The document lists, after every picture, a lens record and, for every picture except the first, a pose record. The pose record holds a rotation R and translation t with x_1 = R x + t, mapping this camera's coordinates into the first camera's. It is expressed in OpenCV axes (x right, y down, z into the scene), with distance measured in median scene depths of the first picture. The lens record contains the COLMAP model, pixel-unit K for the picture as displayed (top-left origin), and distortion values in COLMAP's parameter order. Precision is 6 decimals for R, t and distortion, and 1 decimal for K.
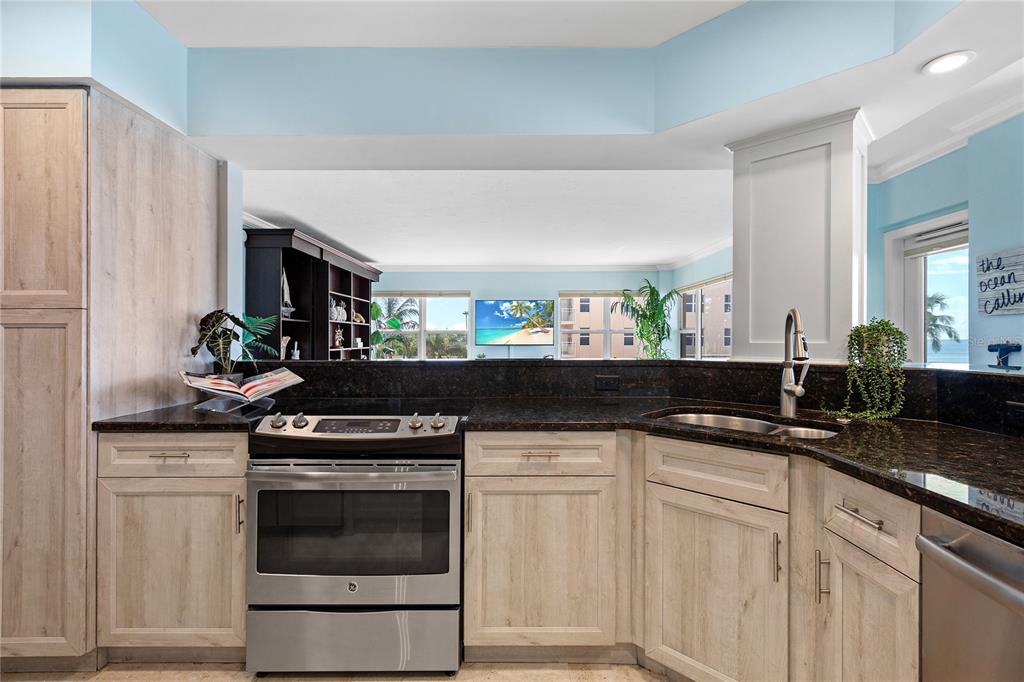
lens RADIAL K [[468.4, 0, 504.3], [0, 468.4, 336.1], [0, 0, 1]] dist [0.005817, 0.000531]
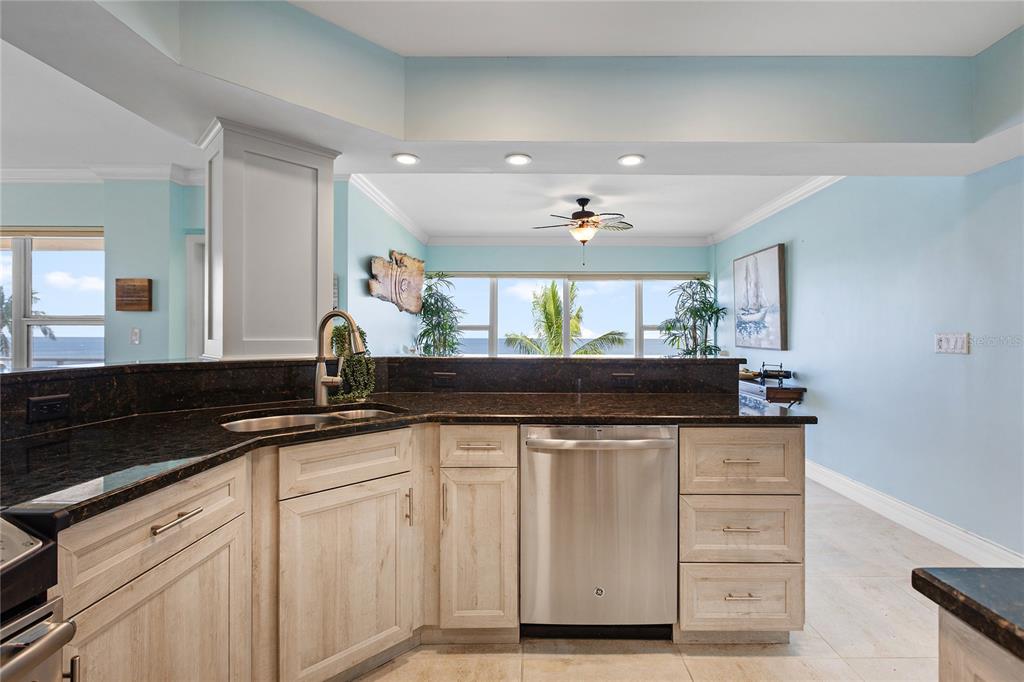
lens RADIAL K [[468.4, 0, 529.9], [0, 468.4, 340.9], [0, 0, 1]] dist [0.005817, 0.000531]
pose [[-0.000260, -0.007456, 0.999972, -0.523948], [-0.007843, 0.999941, 0.007453, 0.004353], [-0.999969, -0.007841, -0.000318, 0.510382]]
